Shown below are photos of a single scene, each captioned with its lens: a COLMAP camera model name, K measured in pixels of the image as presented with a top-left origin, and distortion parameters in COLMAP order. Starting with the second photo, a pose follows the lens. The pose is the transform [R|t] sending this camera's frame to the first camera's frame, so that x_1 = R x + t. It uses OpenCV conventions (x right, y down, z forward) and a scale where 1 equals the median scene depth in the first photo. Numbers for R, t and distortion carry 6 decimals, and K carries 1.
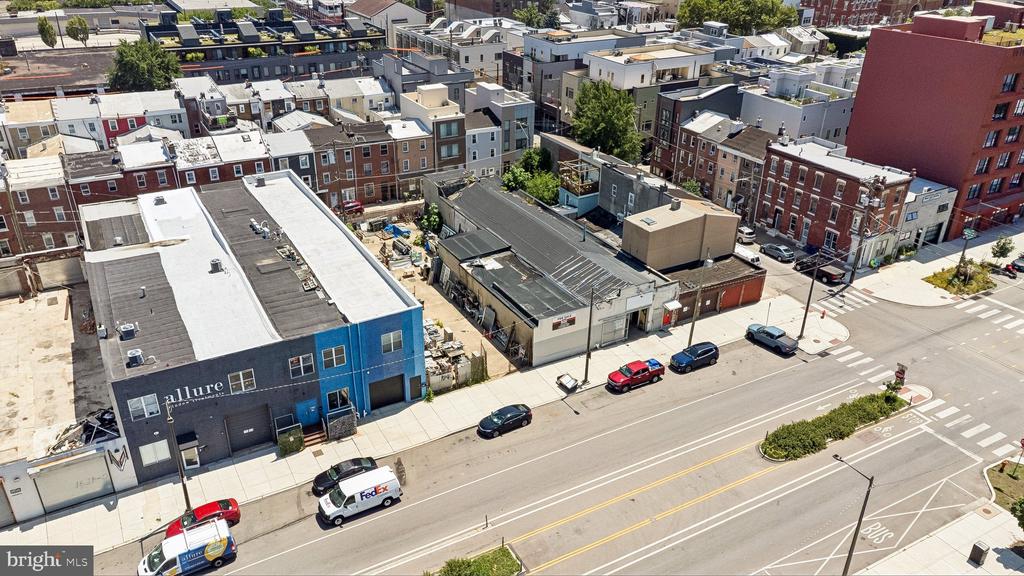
lens RADIAL K [[767.6, 0, 508.0], [0, 767.6, 289.1], [0, 0, 1]] dist [0.038736, 0.001232]
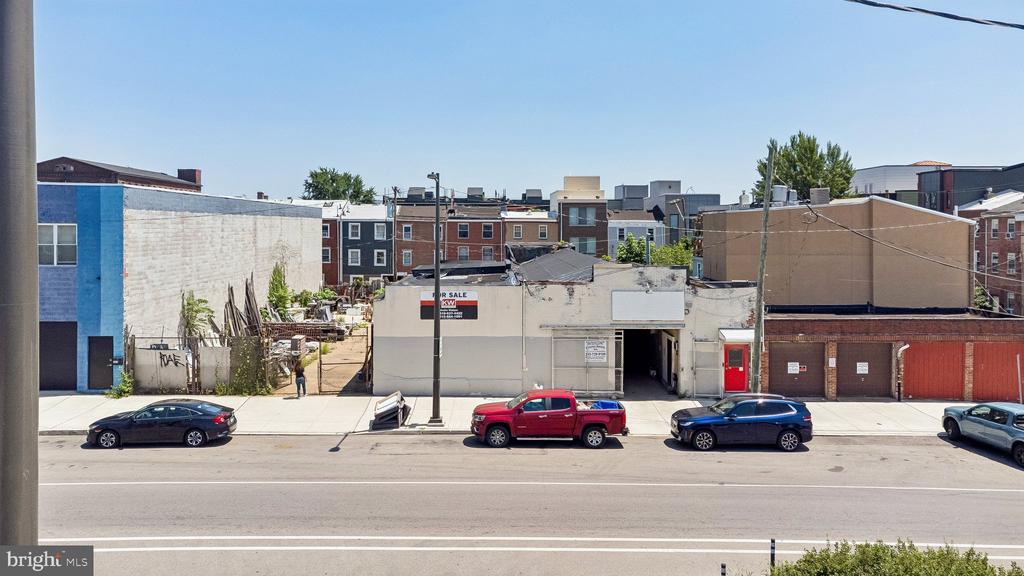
lens RADIAL K [[767.6, 0, 514.3], [0, 767.6, 287.3], [0, 0, 1]] dist [0.038736, 0.001232]
pose [[0.877990, 0.016933, -0.478379, 0.304277], [-0.205649, 0.915788, -0.345022, 0.169943], [0.432252, 0.401304, 0.807535, 0.568125]]
